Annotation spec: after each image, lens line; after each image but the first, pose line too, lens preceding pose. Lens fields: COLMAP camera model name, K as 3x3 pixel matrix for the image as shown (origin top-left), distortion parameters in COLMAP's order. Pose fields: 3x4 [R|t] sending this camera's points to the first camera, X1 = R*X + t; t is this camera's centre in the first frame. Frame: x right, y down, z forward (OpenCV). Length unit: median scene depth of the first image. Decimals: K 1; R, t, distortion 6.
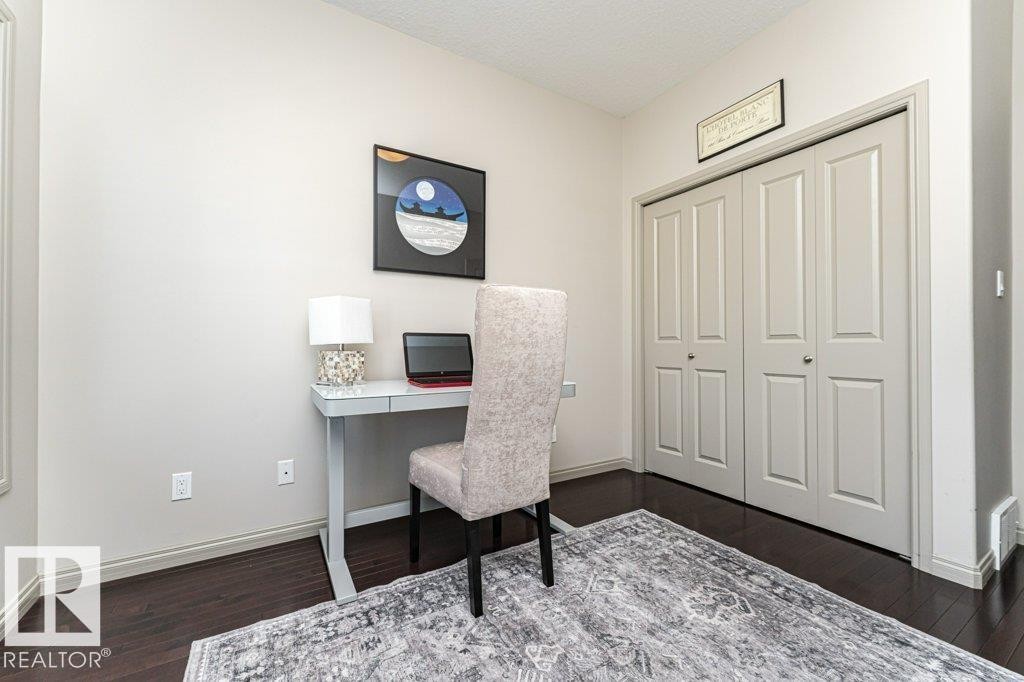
lens RADIAL K [[402.6, 0, 508.2], [0, 402.6, 347.0], [0, 0, 1]] dist [0.001190, -0.000305]
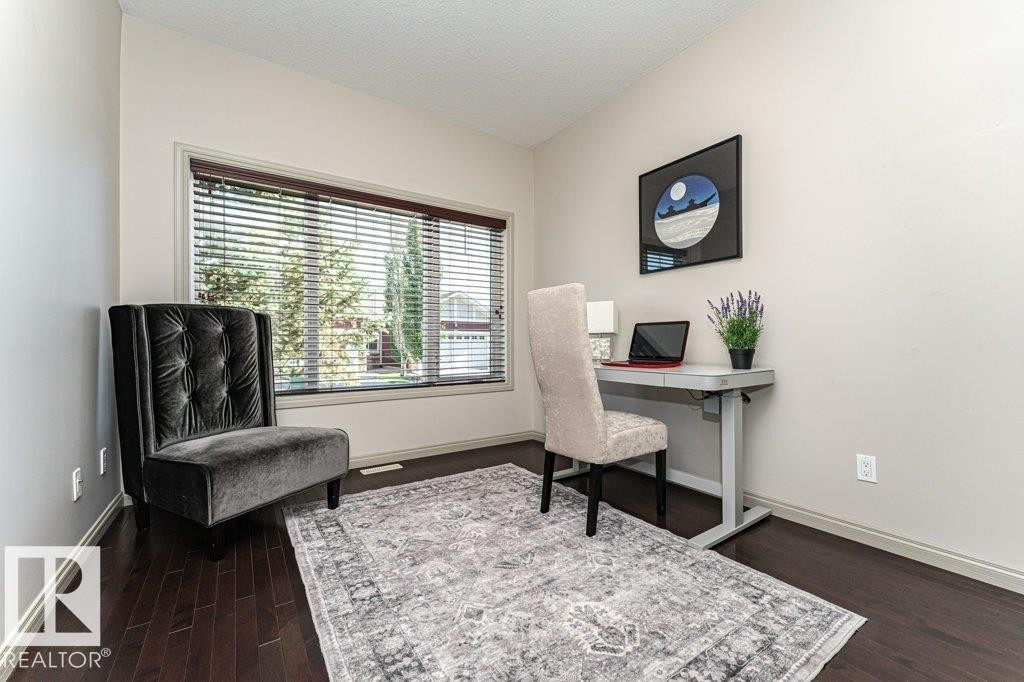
lens RADIAL K [[402.6, 0, 511.5], [0, 402.6, 341.3], [0, 0, 1]] dist [0.001190, -0.000305]
pose [[0.072508, 0.013322, -0.997279, 0.907436], [0.021380, 0.999660, 0.014908, -0.008504], [0.997139, -0.022402, 0.072199, 0.492635]]
